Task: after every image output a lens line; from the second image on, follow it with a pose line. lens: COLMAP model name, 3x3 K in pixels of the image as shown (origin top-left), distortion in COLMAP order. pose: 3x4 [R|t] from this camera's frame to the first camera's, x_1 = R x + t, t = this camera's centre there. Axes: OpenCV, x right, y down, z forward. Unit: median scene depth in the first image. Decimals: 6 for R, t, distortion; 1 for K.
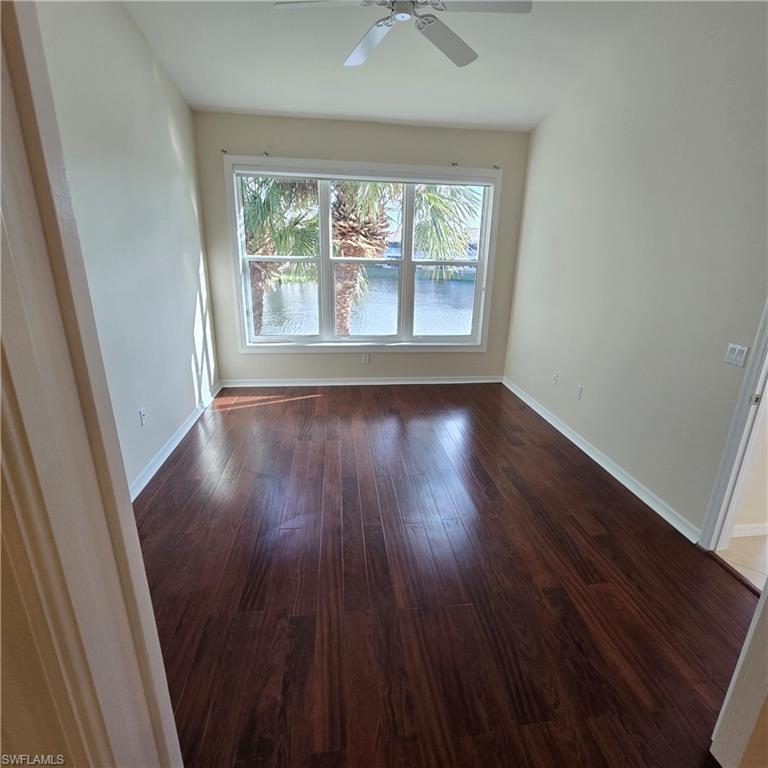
lens RADIAL K [[433.8, 0, 385.5], [0, 433.8, 386.7], [0, 0, 1]] dist [0.028712, -0.000675]
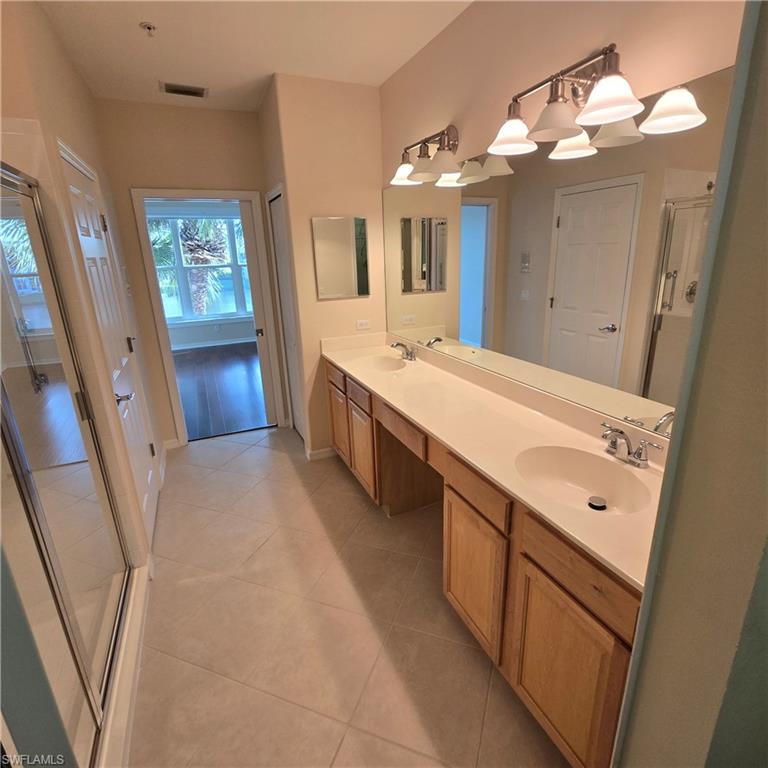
lens RADIAL K [[433.8, 0, 385.5], [0, 433.8, 380.6], [0, 0, 1]] dist [0.028712, -0.000675]
pose [[0.953304, -0.131631, 0.271816, 0.062378], [0.140666, 0.989959, -0.013935, 0.182538], [-0.267253, 0.051520, 0.962248, -0.525537]]
